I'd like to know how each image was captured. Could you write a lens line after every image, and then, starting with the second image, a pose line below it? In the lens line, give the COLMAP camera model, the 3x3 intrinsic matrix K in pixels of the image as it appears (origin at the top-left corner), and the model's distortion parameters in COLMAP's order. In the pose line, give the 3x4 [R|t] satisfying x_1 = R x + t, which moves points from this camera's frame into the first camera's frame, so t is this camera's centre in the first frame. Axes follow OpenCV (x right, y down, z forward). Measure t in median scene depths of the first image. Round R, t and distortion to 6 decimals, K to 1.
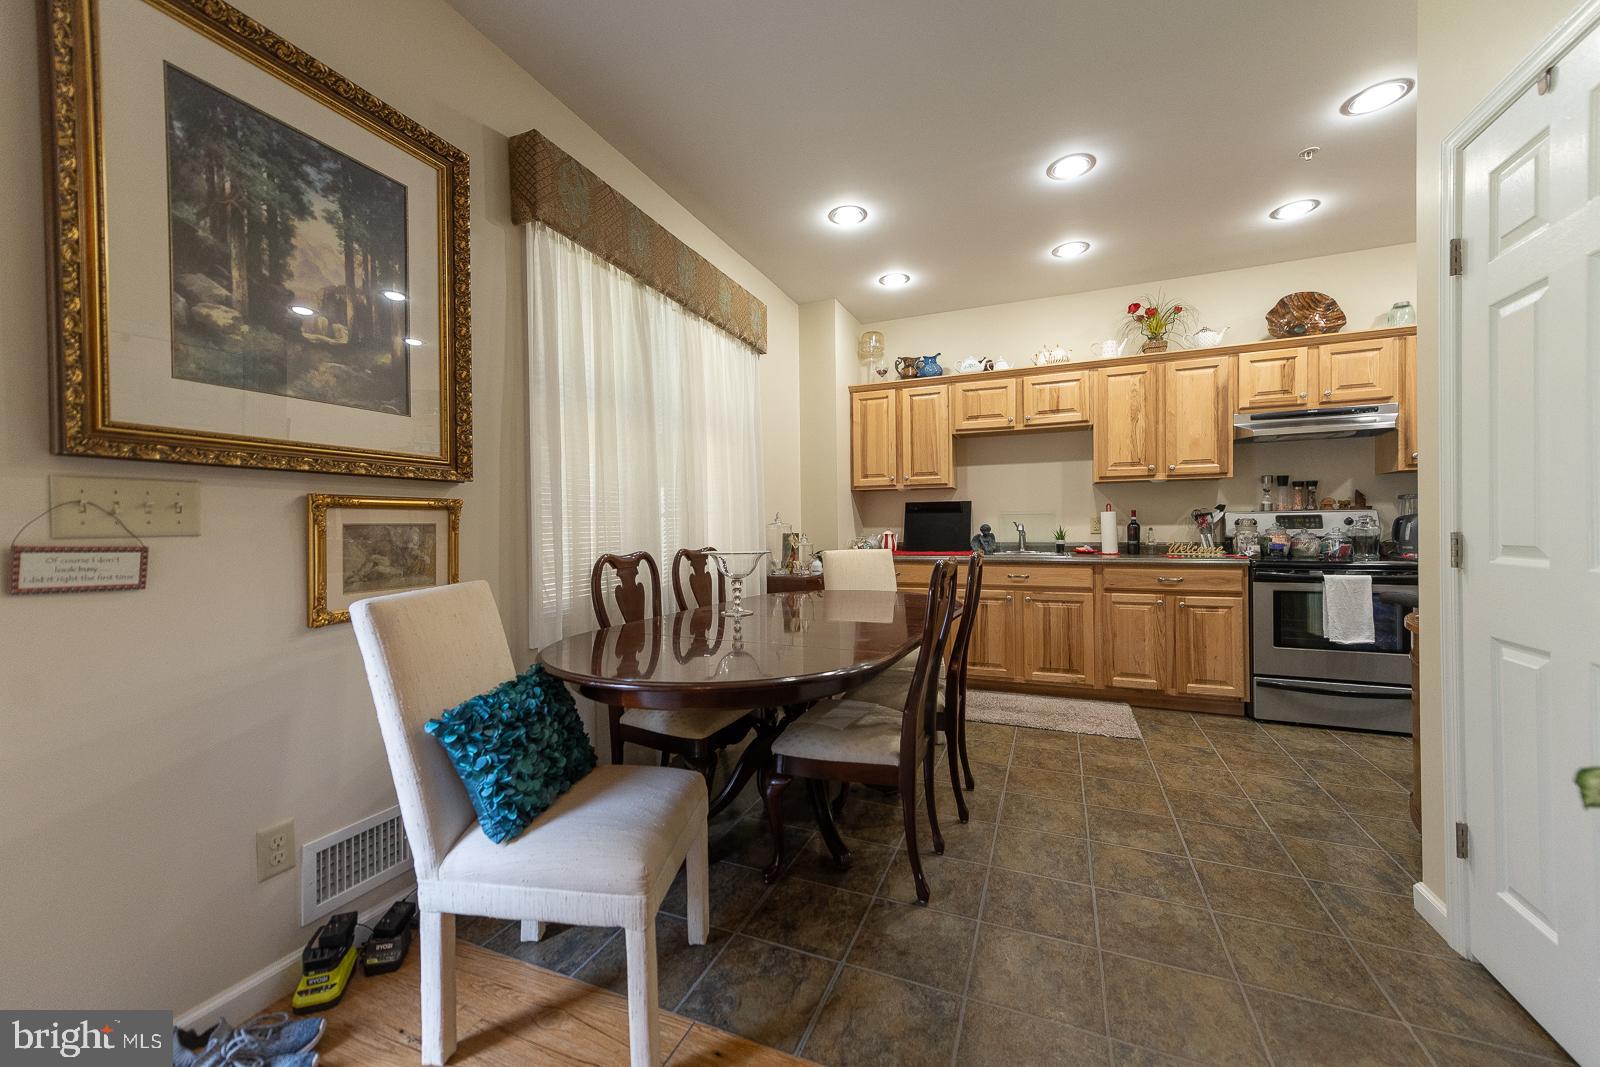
lens RADIAL K [[618.9, 0, 798.7], [0, 618.9, 531.8], [0, 0, 1]] dist [0.017447, -0.001081]
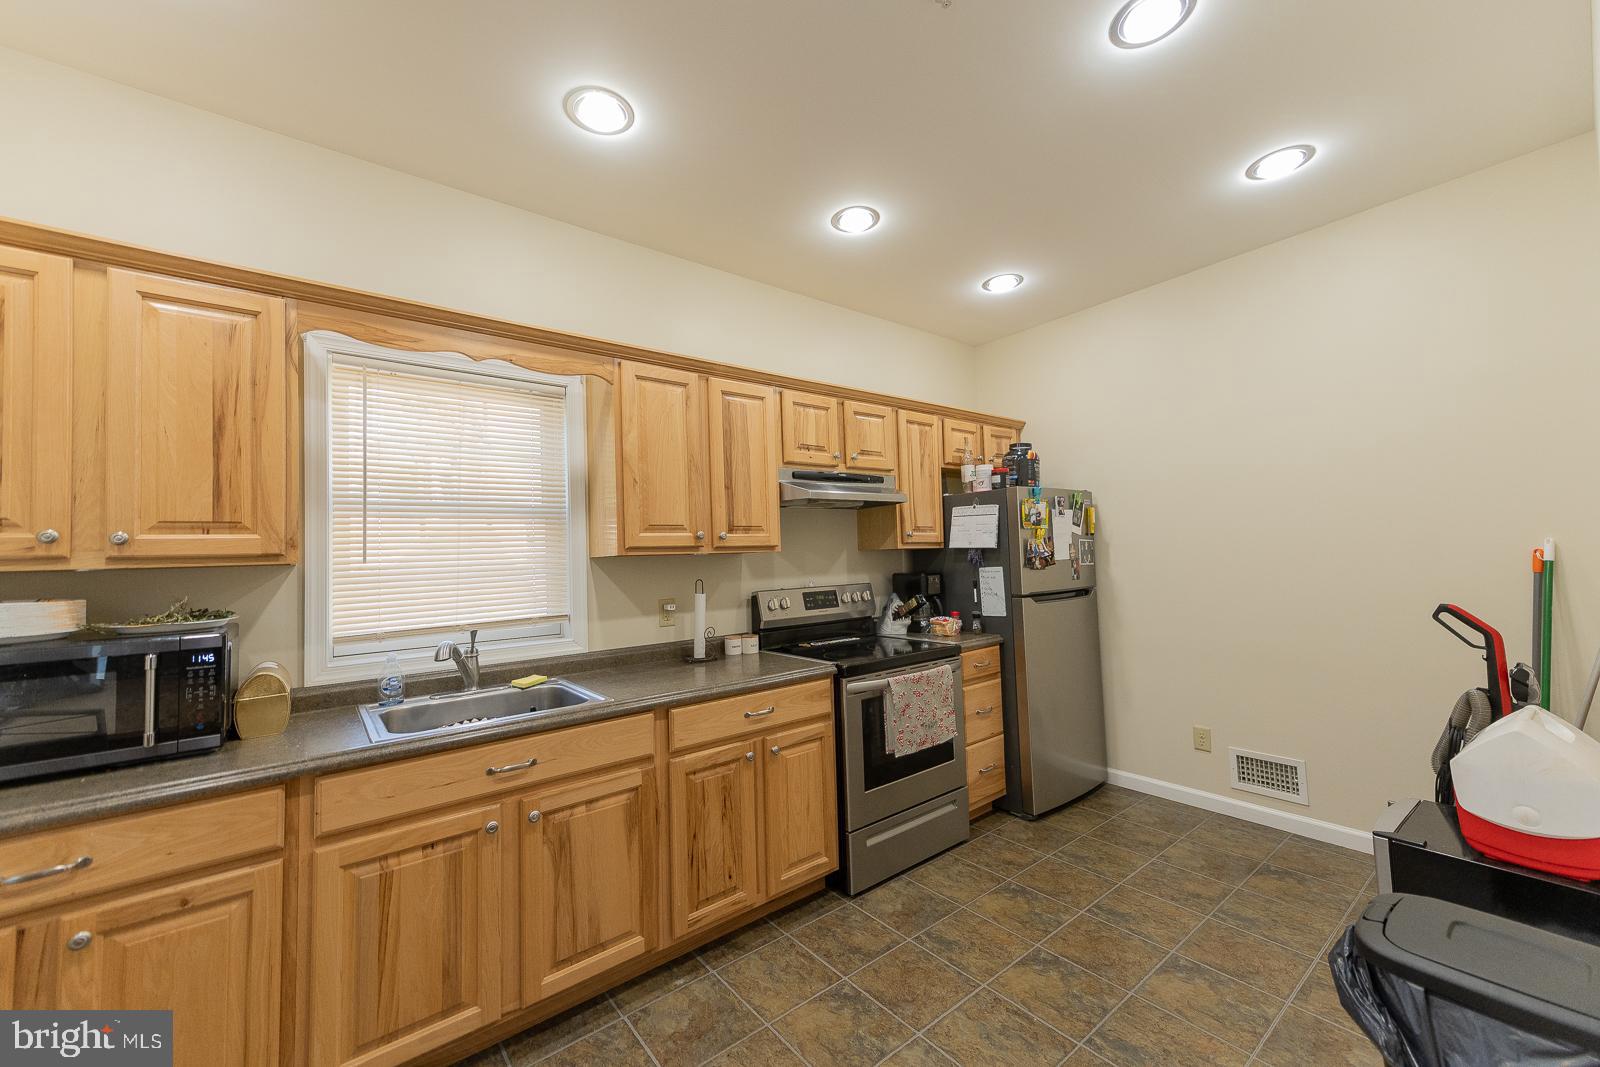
lens RADIAL K [[618.9, 0, 800.7], [0, 618.9, 531.8], [0, 0, 1]] dist [0.017447, -0.001081]
pose [[0.498386, 0.022324, 0.866668, 0.075408], [0.037171, 0.998199, -0.047088, -0.079325], [-0.866158, 0.055683, 0.496658, 0.661390]]
